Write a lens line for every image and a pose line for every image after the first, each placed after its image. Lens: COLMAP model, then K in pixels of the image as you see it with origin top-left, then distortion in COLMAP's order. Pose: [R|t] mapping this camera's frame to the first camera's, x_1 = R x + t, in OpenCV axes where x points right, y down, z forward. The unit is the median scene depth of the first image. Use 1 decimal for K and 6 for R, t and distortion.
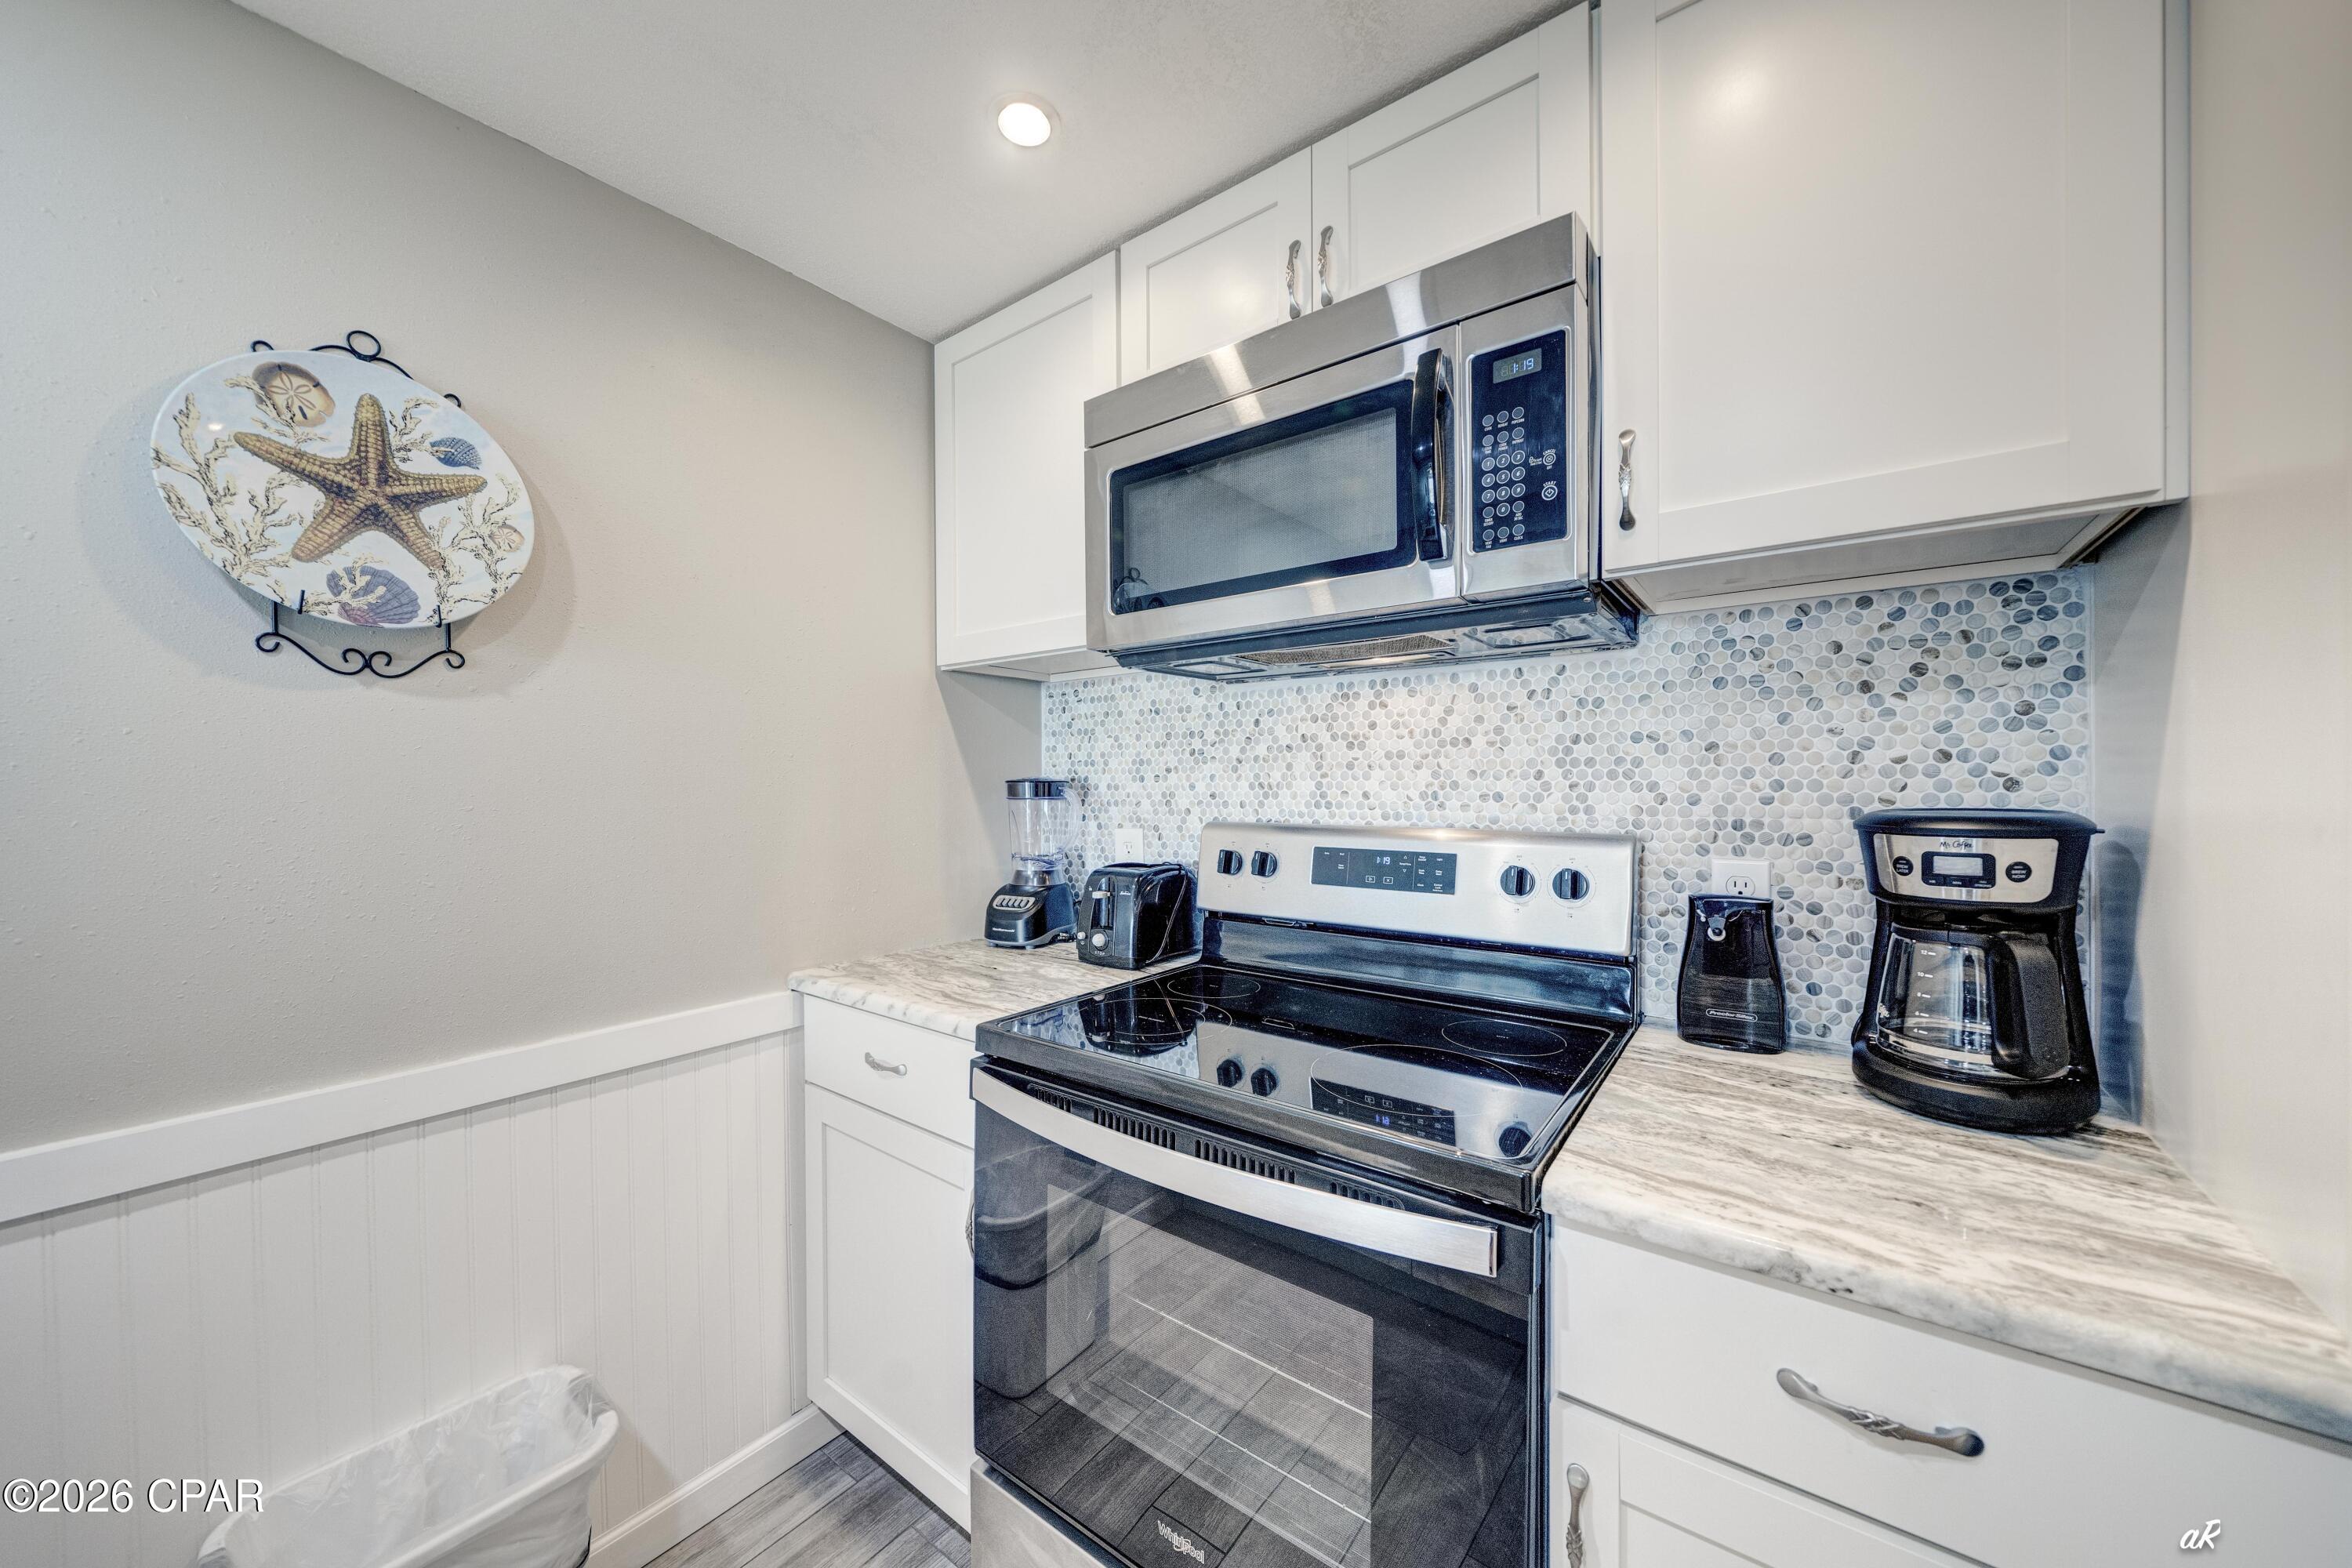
lens RADIAL K [[837.4, 0, 1165.7], [0, 837.4, 786.7], [0, 0, 1]] dist [-0.003078, -0.000337]
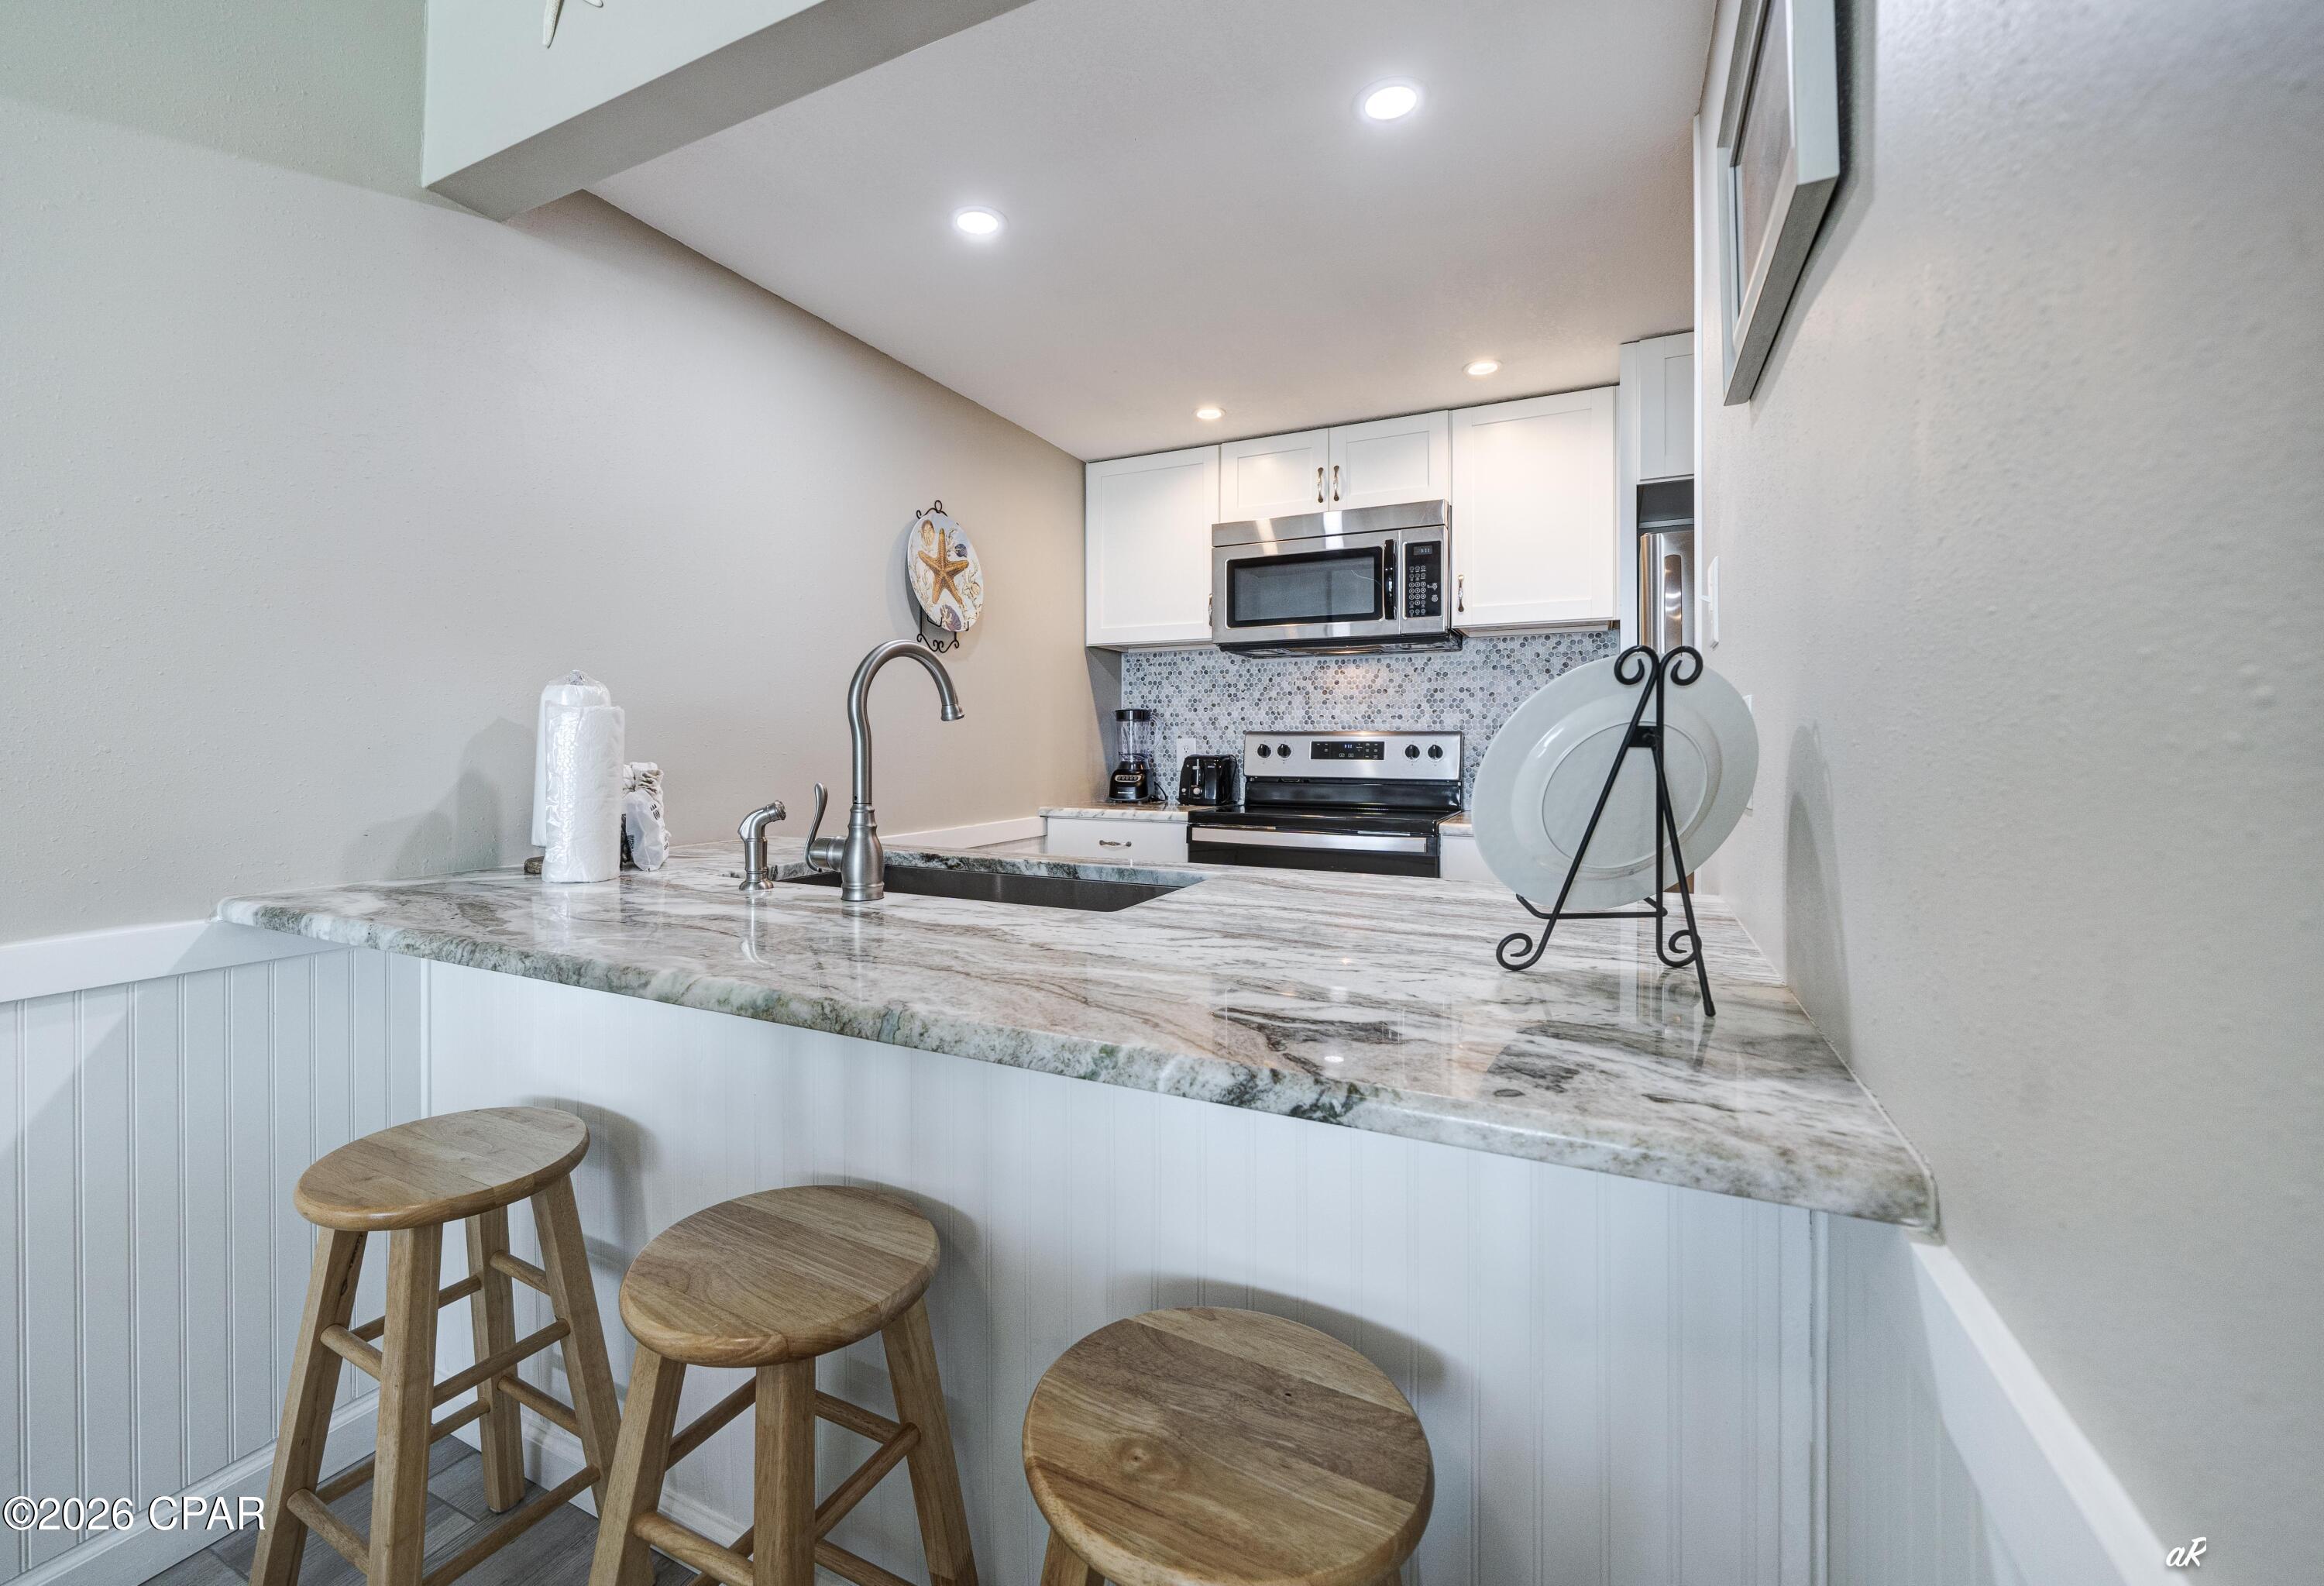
lens RADIAL K [[990.0, 0, 1032.7], [0, 990.0, 733.3], [0, 0, 1]] dist [0.000469, 0.000026]
pose [[0.992064, 0.013266, 0.125030, -0.907089], [-0.010876, 0.999745, -0.019783, 0.122209], [-0.125260, 0.018267, 0.991956, -1.487054]]
